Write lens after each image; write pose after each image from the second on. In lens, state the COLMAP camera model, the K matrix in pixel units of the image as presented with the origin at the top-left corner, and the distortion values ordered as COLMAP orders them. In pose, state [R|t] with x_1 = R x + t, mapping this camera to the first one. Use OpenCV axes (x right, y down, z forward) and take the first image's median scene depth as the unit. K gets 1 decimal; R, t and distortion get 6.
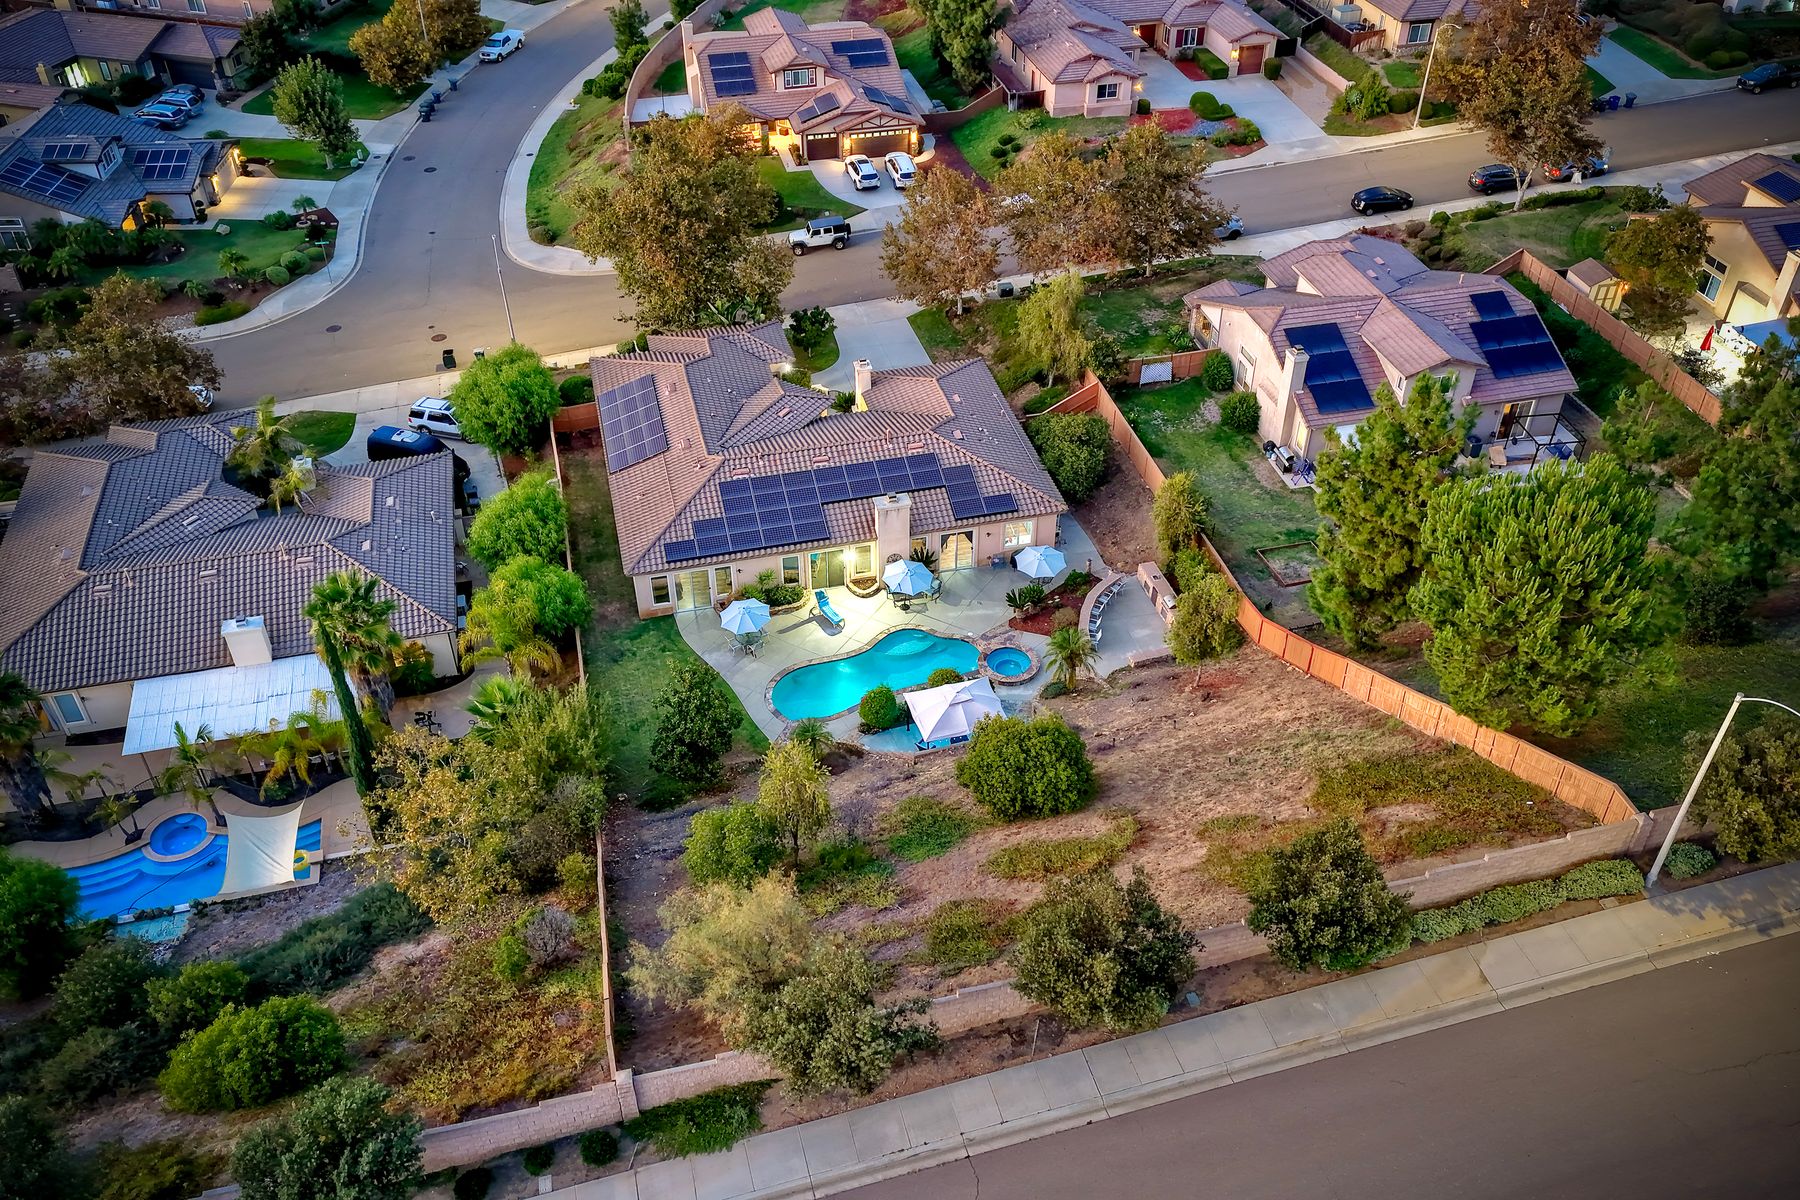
lens RADIAL K [[1498.5, 0, 899.5], [0, 1498.5, 593.5], [0, 0, 1]] dist [-0.013931, 0.038242]
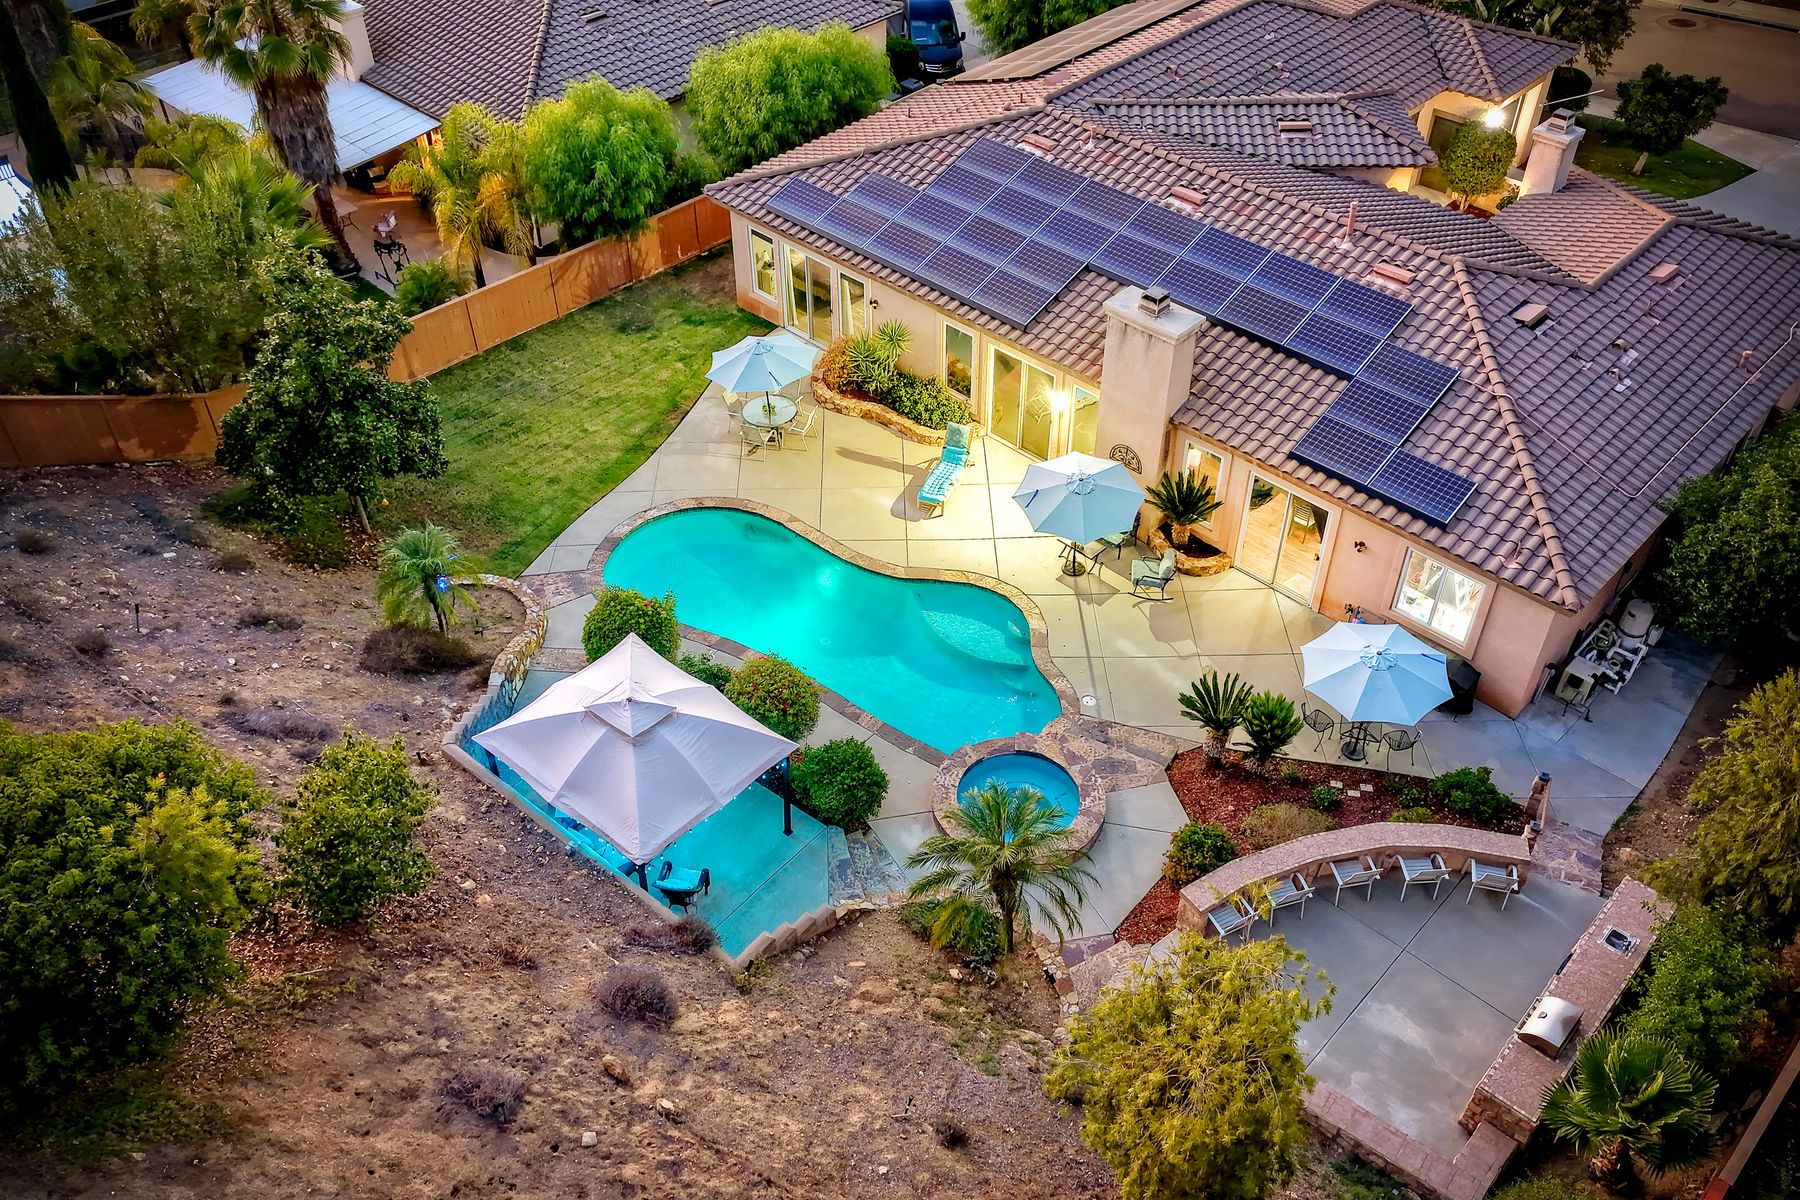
lens RADIAL K [[1498.5, 0, 895.5], [0, 1498.5, 592.9], [0, 0, 1]] dist [-0.013931, 0.038242]
pose [[0.534033, 0.557256, -0.635826, 0.226356], [-0.524176, 0.808291, 0.268152, -0.065481], [0.663361, 0.190083, 0.723754, 0.626520]]
